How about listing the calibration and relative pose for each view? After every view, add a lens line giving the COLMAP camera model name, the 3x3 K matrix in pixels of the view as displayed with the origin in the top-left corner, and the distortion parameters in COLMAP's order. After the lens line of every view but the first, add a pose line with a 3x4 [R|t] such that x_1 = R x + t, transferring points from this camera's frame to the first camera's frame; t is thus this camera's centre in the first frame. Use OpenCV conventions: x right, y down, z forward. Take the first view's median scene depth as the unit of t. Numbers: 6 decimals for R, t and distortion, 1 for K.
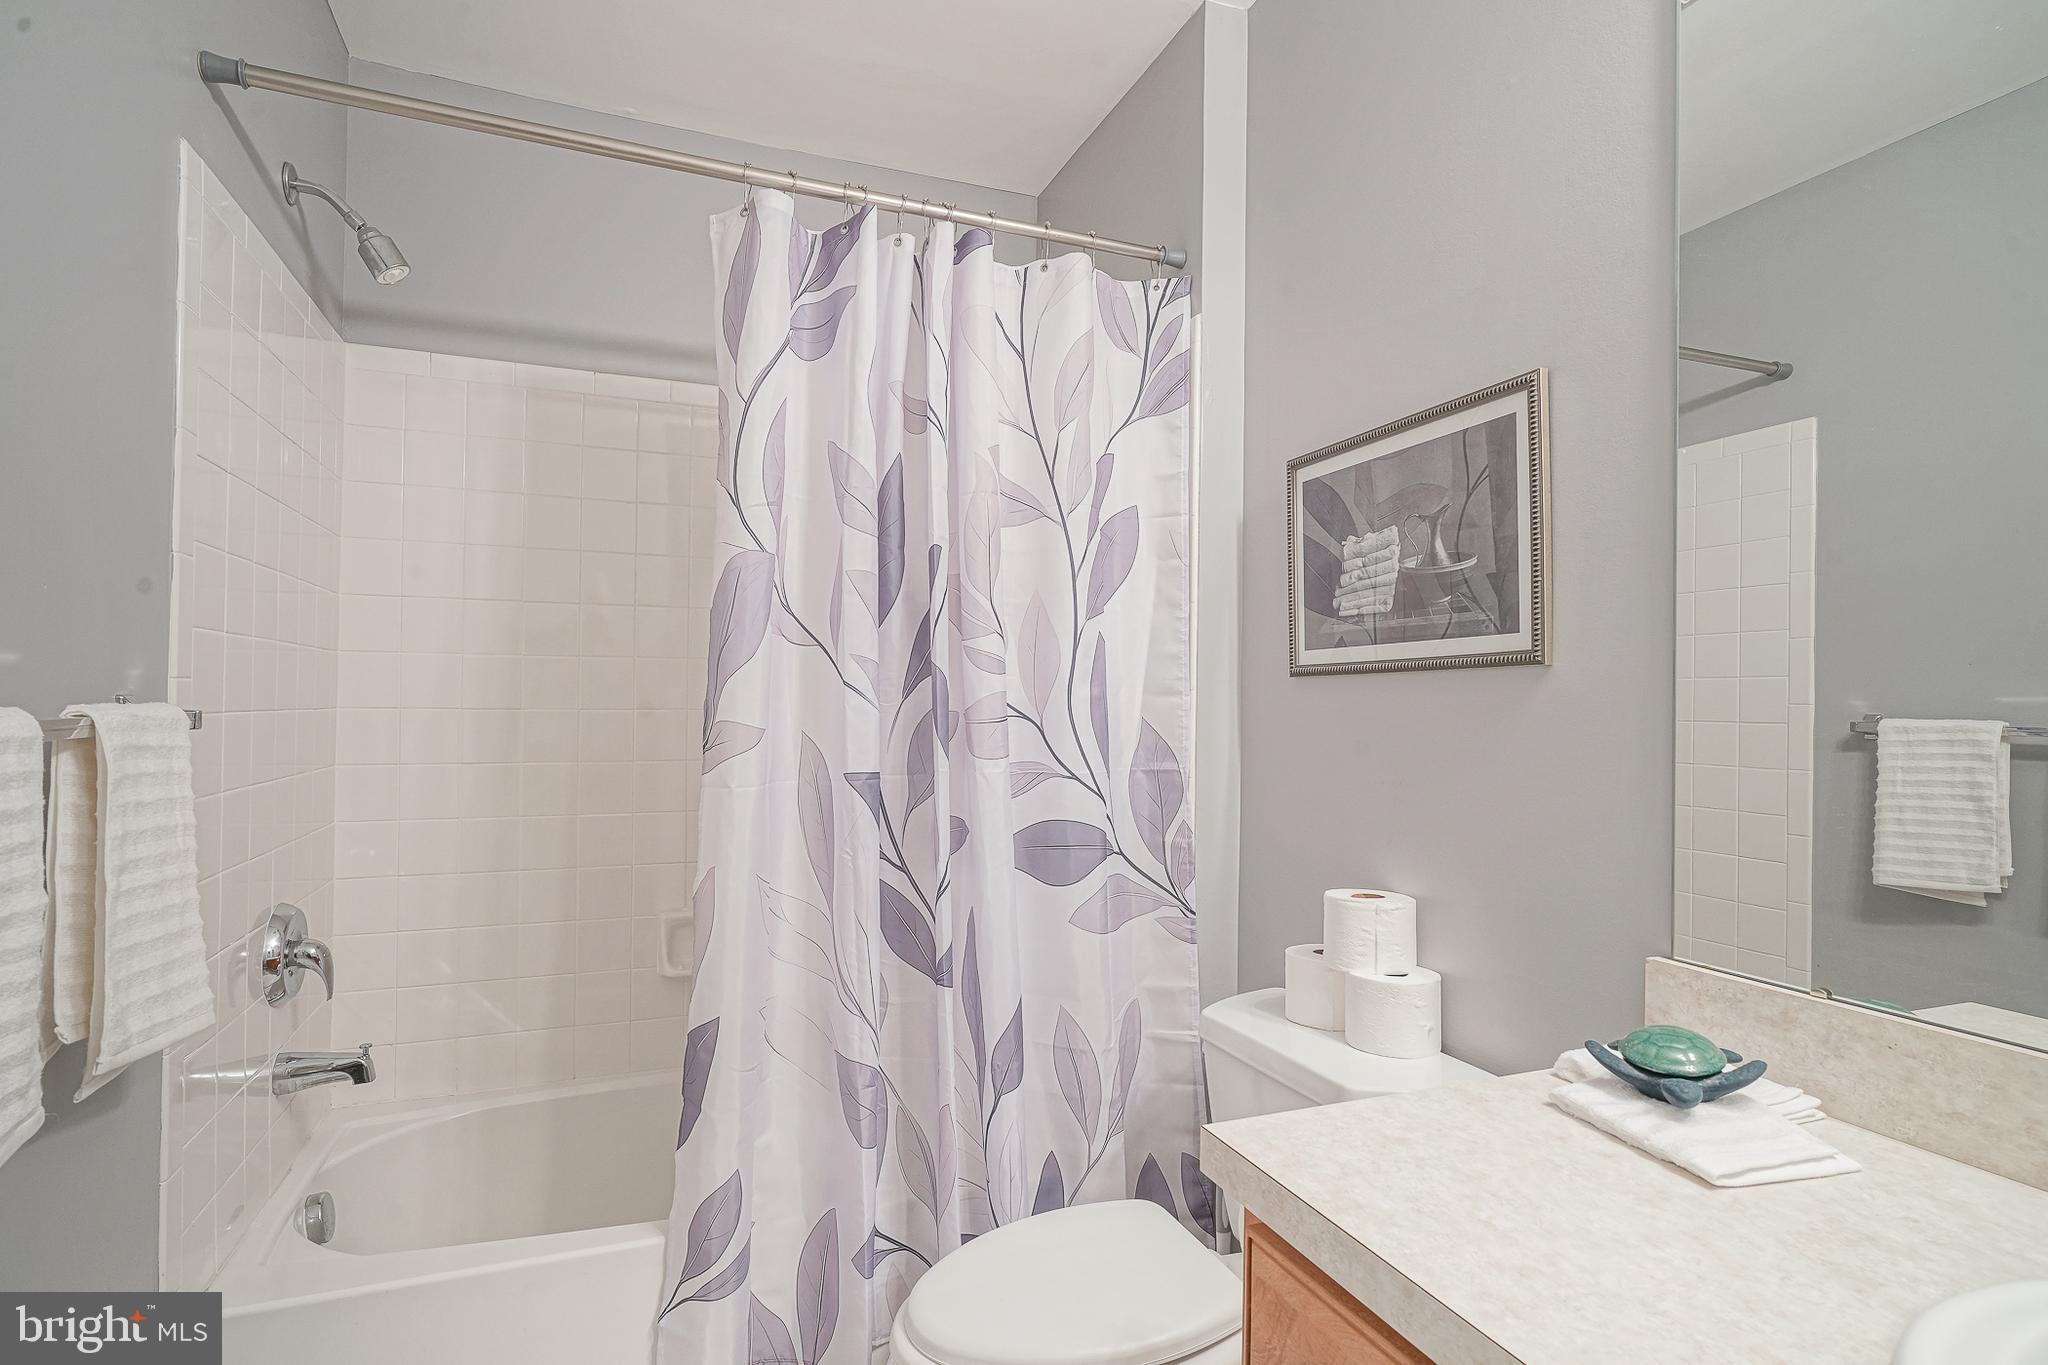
lens RADIAL K [[1051.6, 0, 1024.0], [0, 1051.6, 682.5], [0, 0, 1]] dist [0.111677, 0.000437]
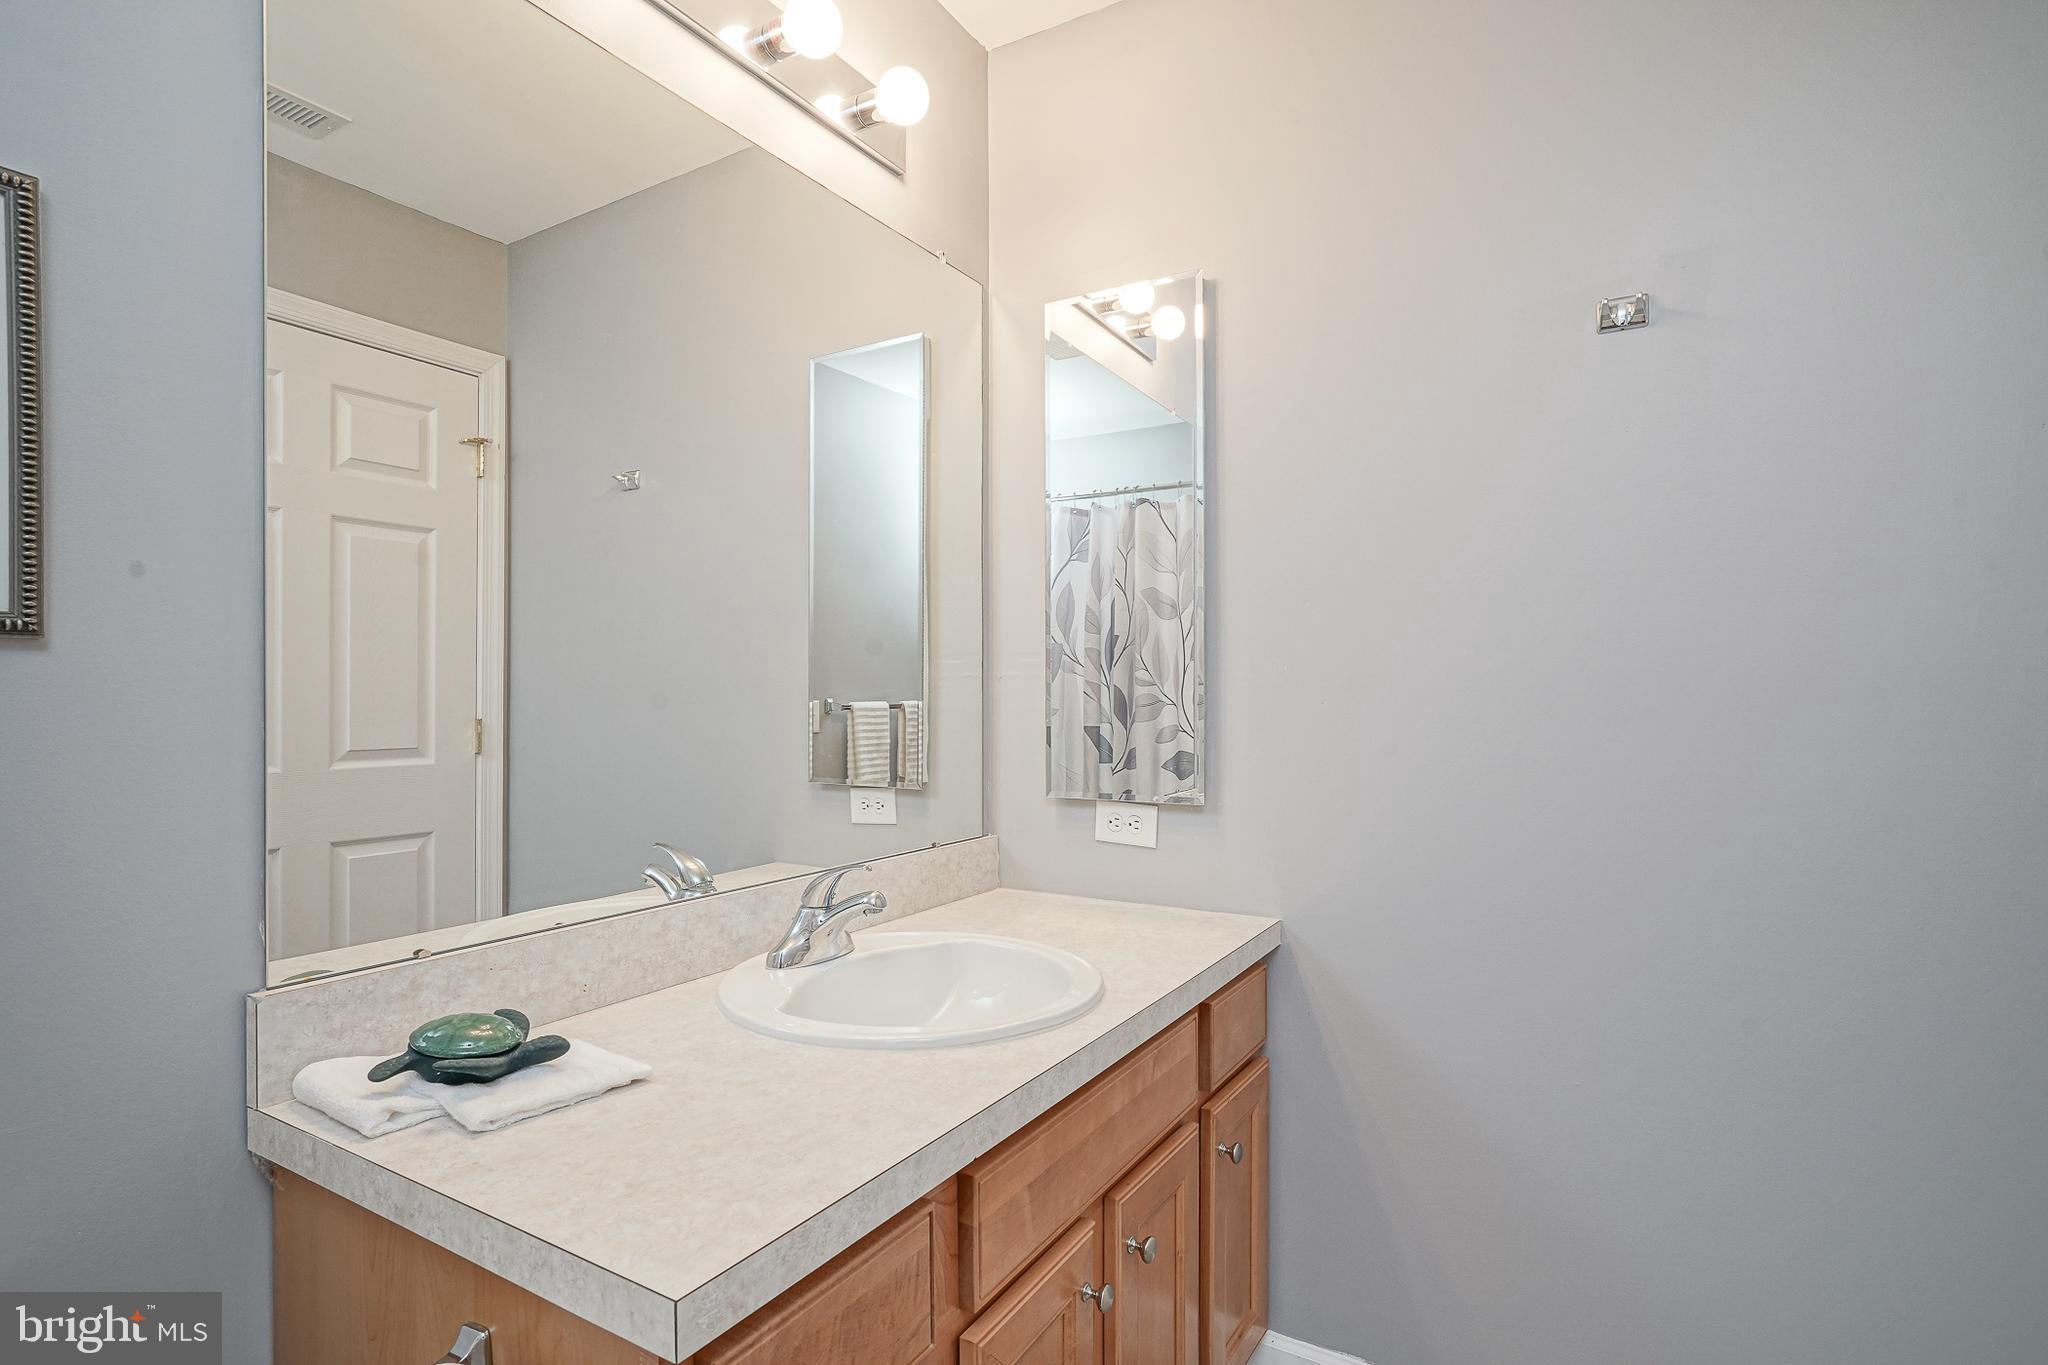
lens RADIAL K [[1002.0, 0, 1019.0], [0, 1002.0, 688.3], [0, 0, 1]] dist [-0.003553, 0.002644]
pose [[-0.592459, 0.006231, 0.805577, -0.593051], [-0.017756, 0.999626, -0.020791, 0.026679], [-0.805405, -0.026622, -0.592127, 1.455884]]
